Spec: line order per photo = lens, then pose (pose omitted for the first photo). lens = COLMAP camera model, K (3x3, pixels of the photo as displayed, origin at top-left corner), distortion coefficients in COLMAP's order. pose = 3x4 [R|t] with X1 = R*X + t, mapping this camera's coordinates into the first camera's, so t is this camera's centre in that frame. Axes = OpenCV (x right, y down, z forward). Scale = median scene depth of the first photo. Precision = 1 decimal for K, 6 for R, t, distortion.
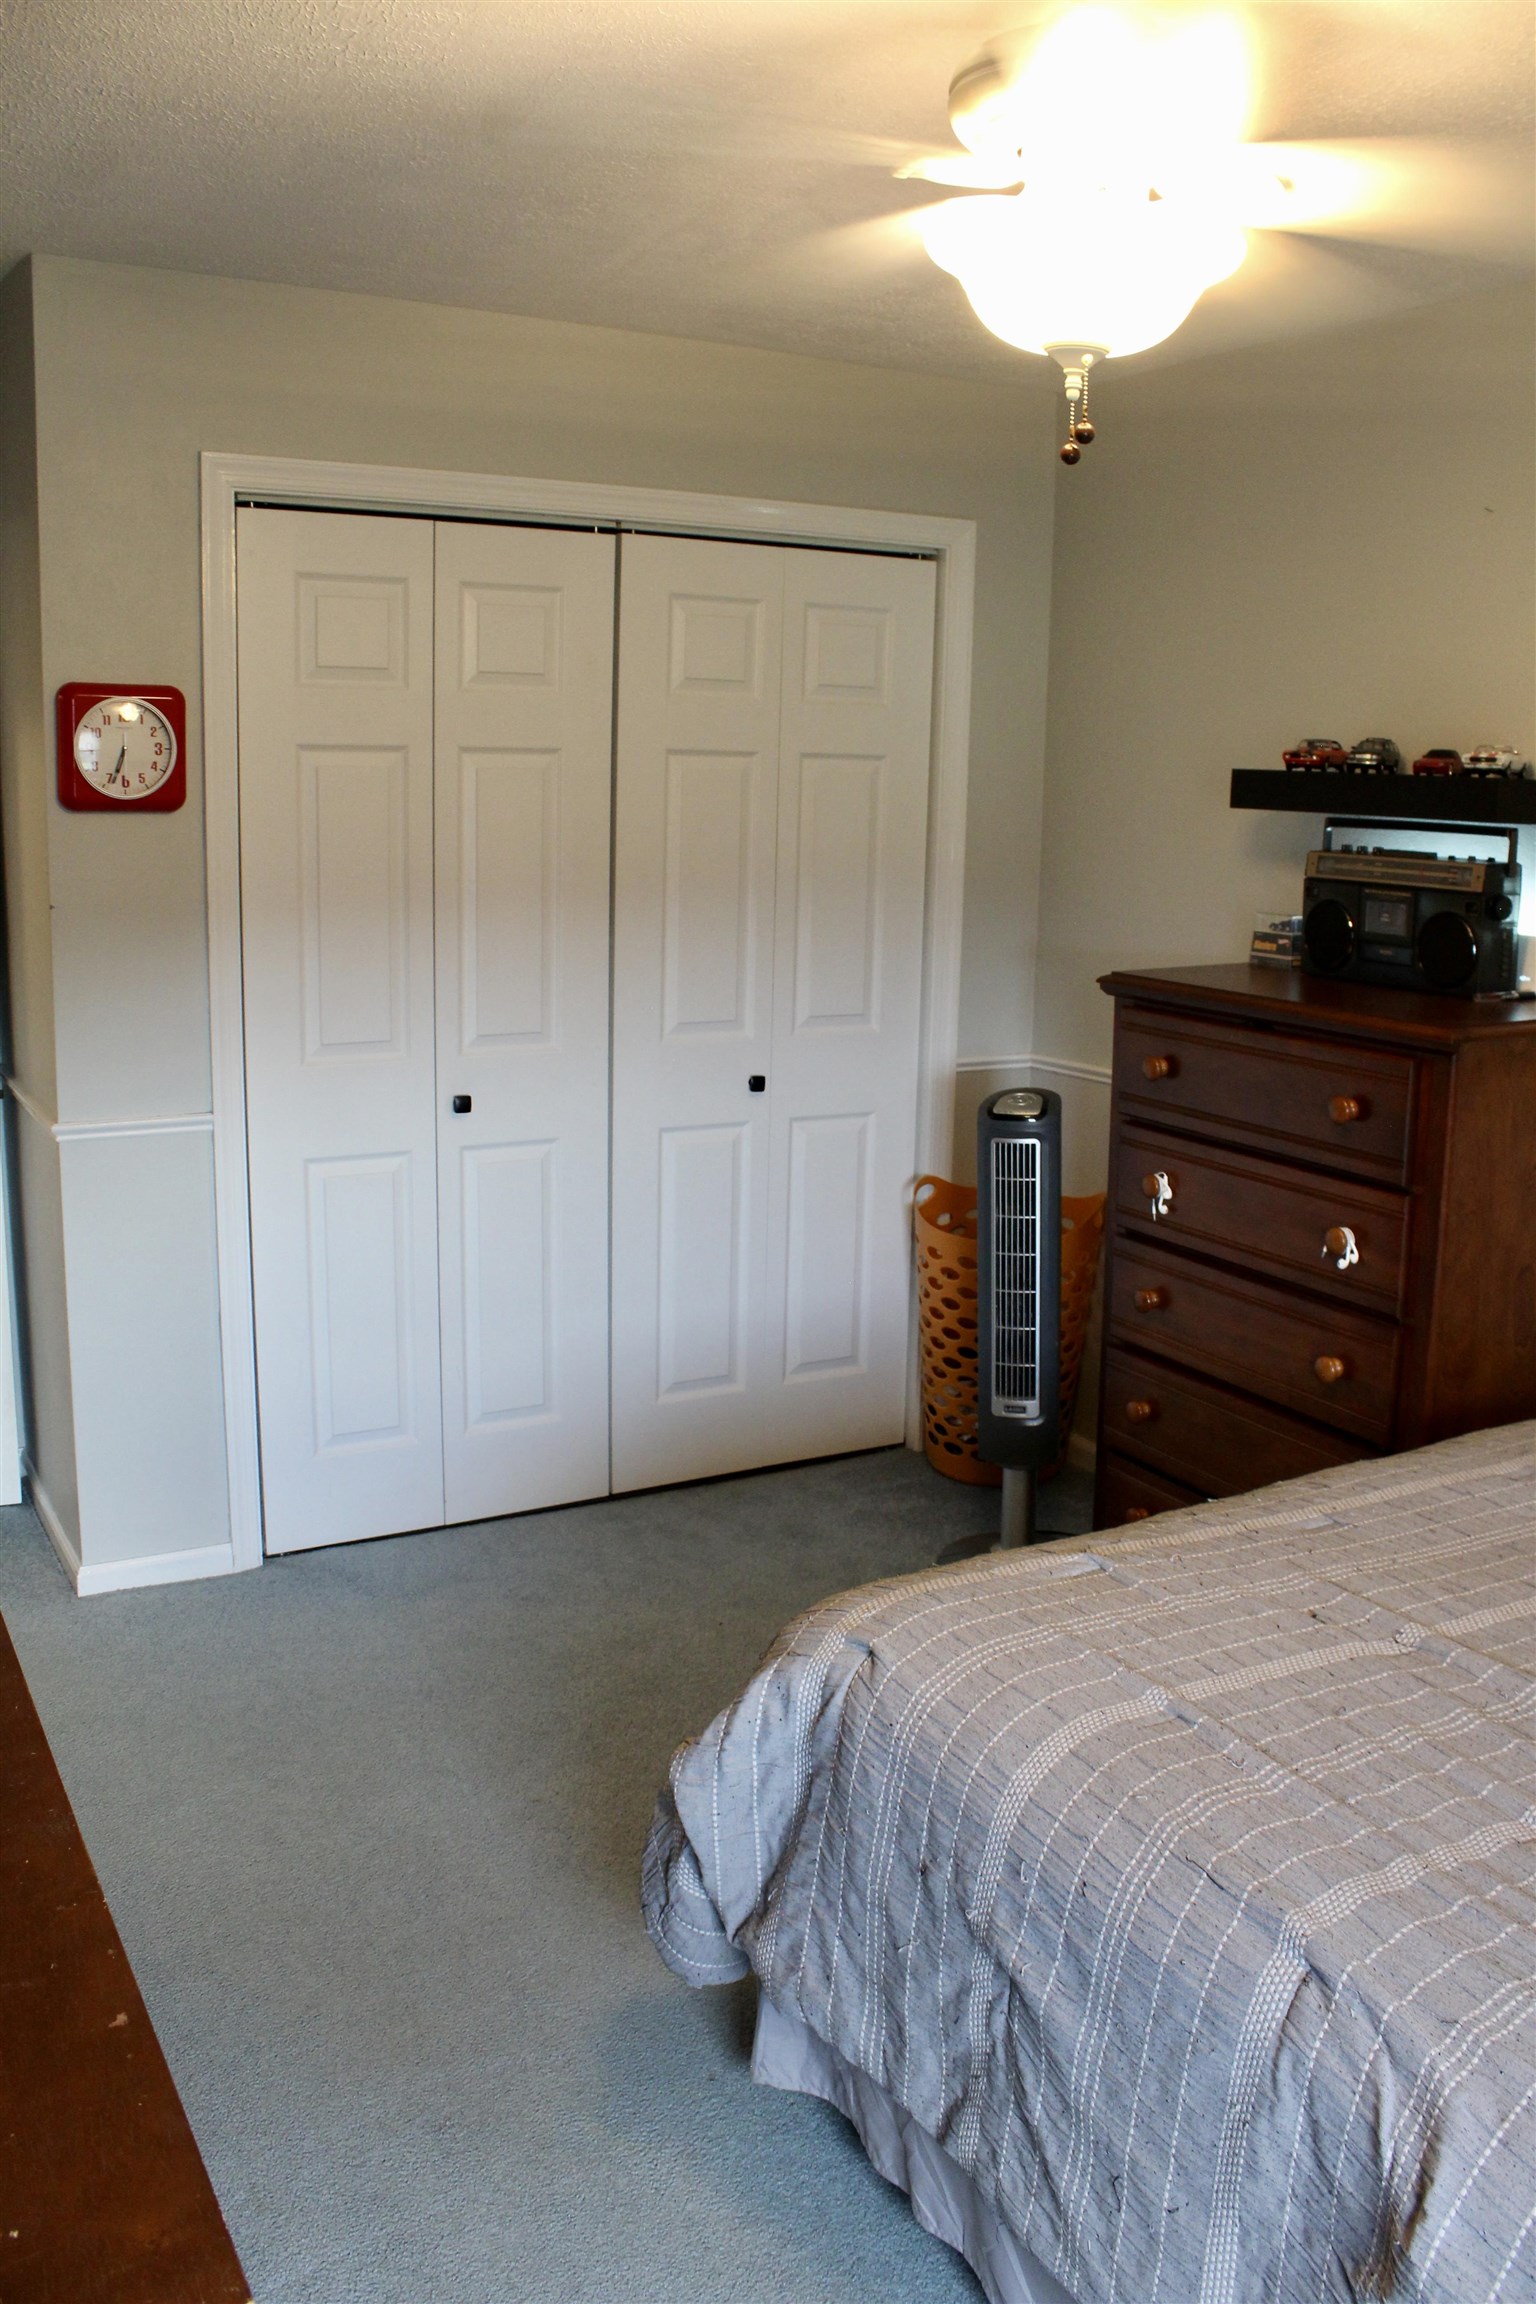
lens RADIAL K [[1928.8, 0, 768.0], [0, 1928.8, 1152.0], [0, 0, 1]] dist [-0.113804, 0.002175]
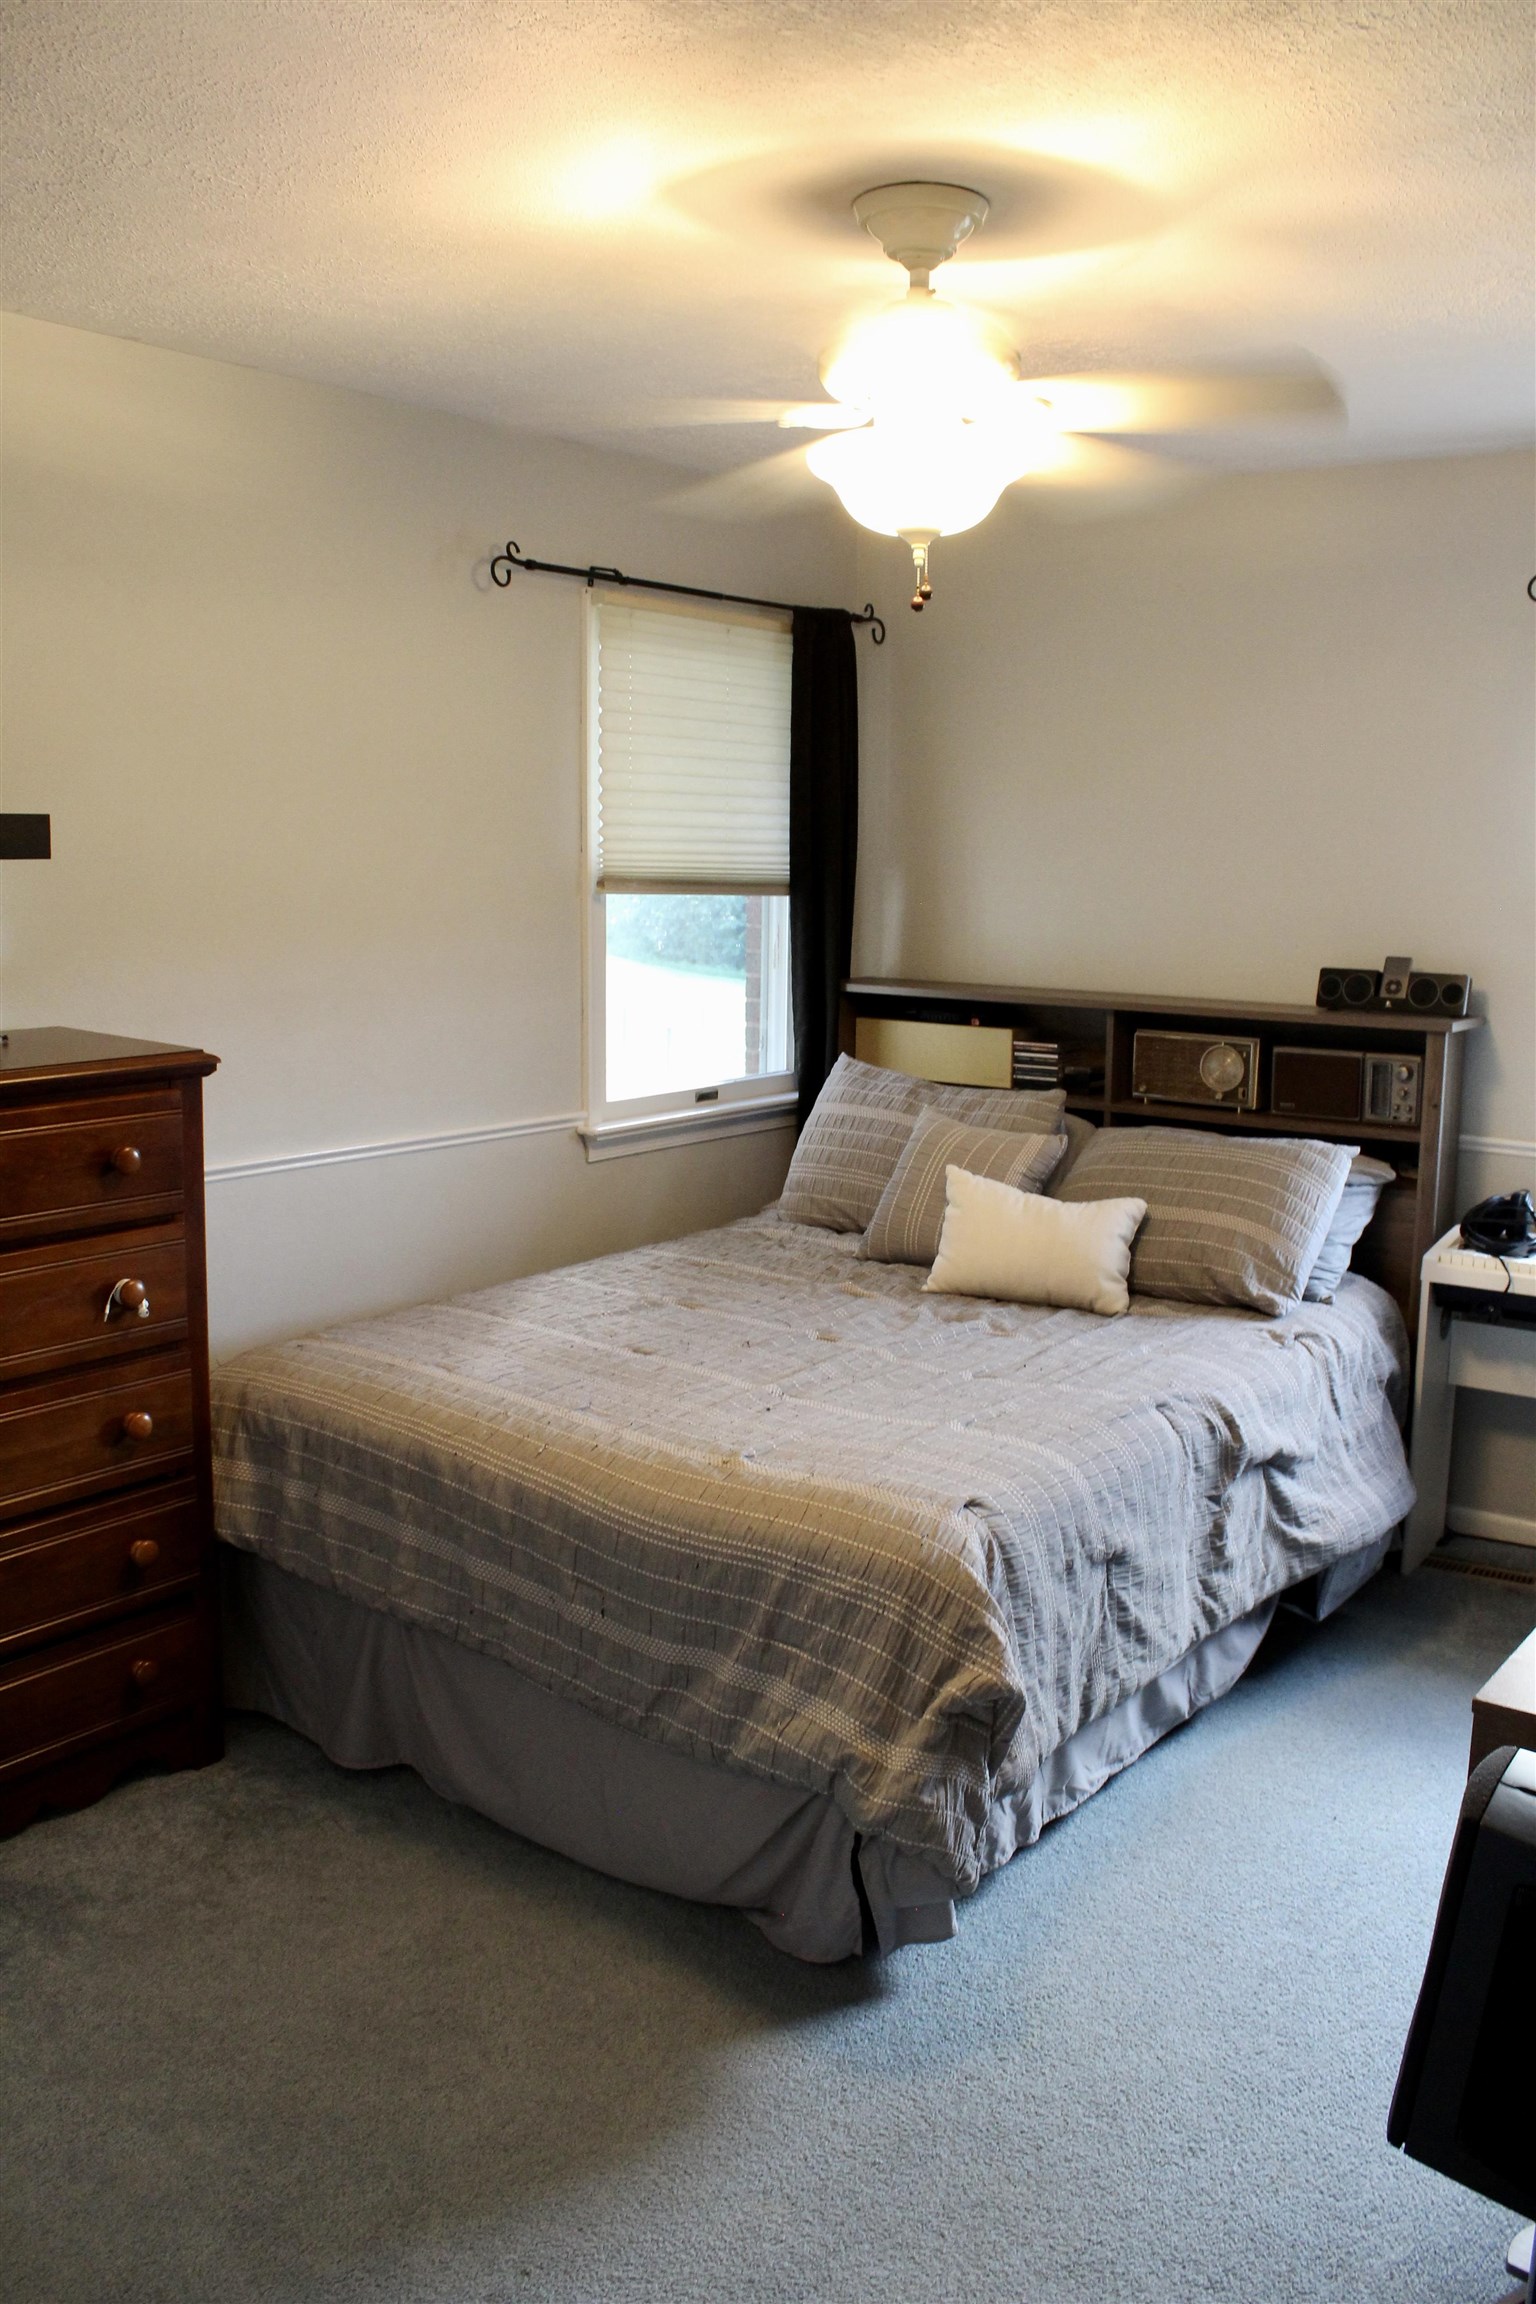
lens RADIAL K [[1928.8, 0, 768.0], [0, 1928.8, 1152.0], [0, 0, 1]] dist [-0.113804, 0.002175]
pose [[-0.403052, -0.171163, 0.899029, -1.083382], [0.160470, 0.953918, 0.253555, -0.339677], [-0.900999, 0.246463, -0.357012, 1.620636]]
